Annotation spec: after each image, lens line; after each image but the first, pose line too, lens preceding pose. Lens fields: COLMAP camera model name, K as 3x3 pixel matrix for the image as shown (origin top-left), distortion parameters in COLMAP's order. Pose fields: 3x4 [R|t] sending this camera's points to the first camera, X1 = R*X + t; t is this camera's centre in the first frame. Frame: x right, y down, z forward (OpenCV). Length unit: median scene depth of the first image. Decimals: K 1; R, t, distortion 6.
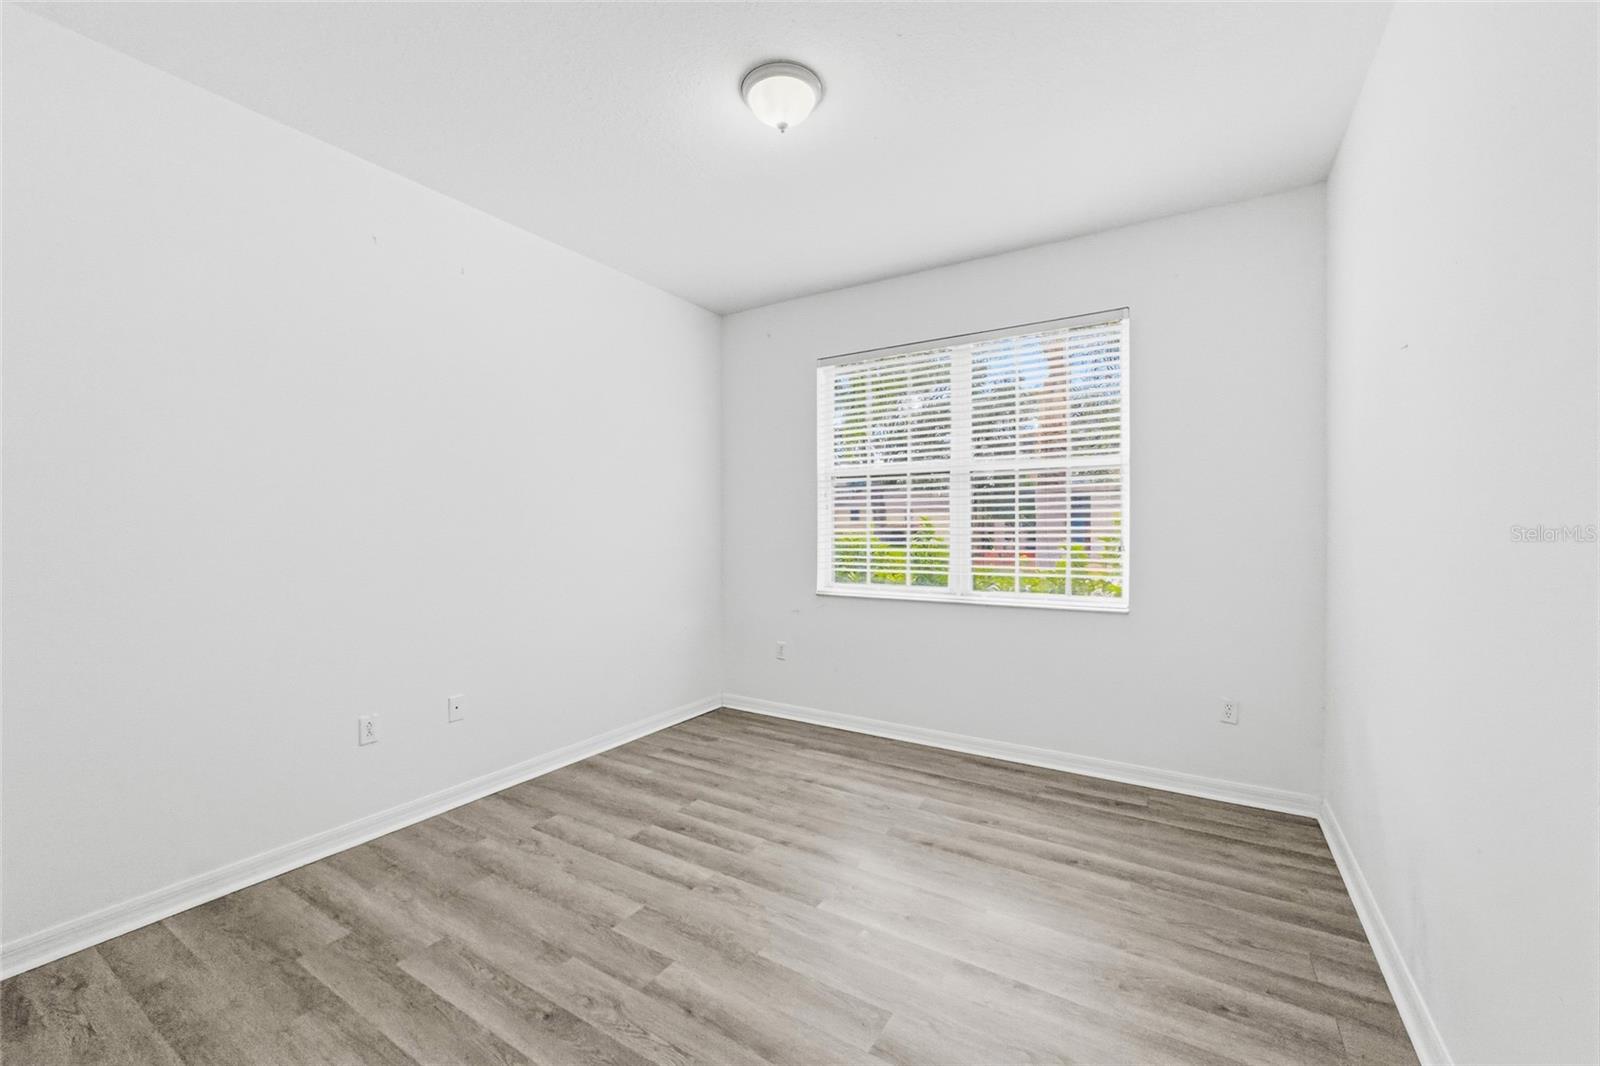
lens RADIAL K [[636.3, 0, 809.6], [0, 636.3, 528.2], [0, 0, 1]] dist [0.001364, -0.000070]
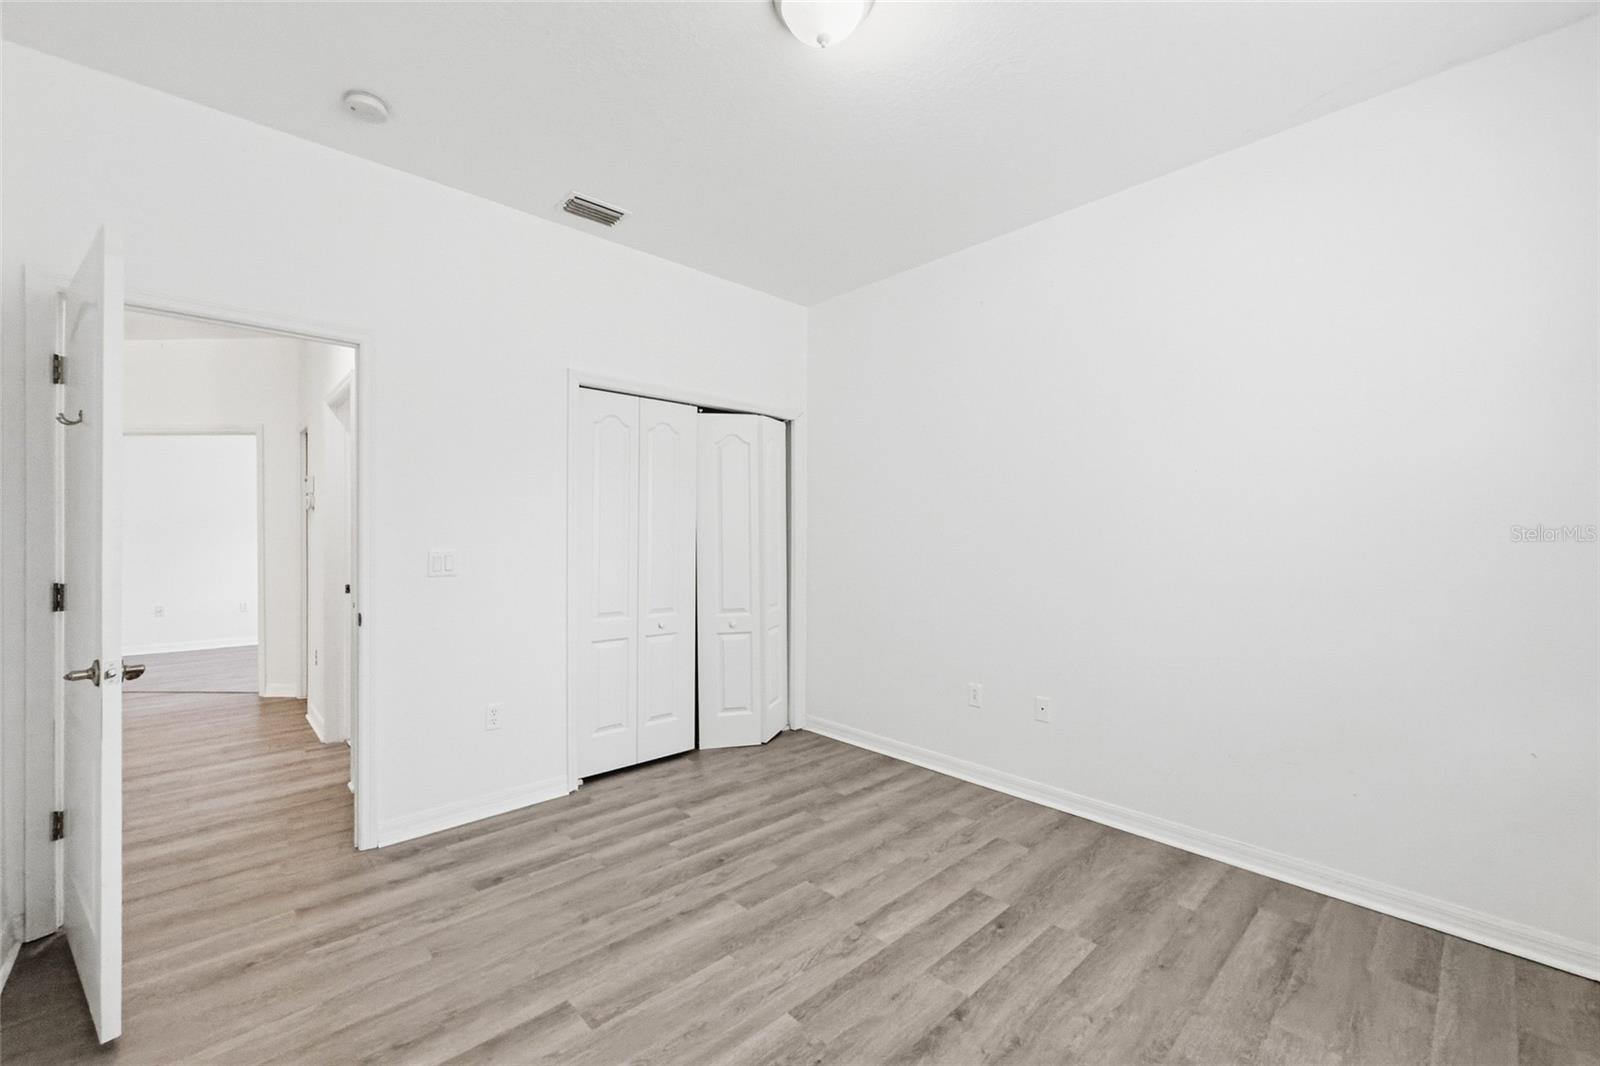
lens RADIAL K [[636.3, 0, 809.6], [0, 636.3, 537.9], [0, 0, 1]] dist [0.001364, -0.000070]
pose [[-0.255068, 0.003110, -0.966918, 0.687756], [0.000386, 0.999995, 0.003115, -0.012594], [0.966923, 0.000421, -0.255068, 1.078362]]
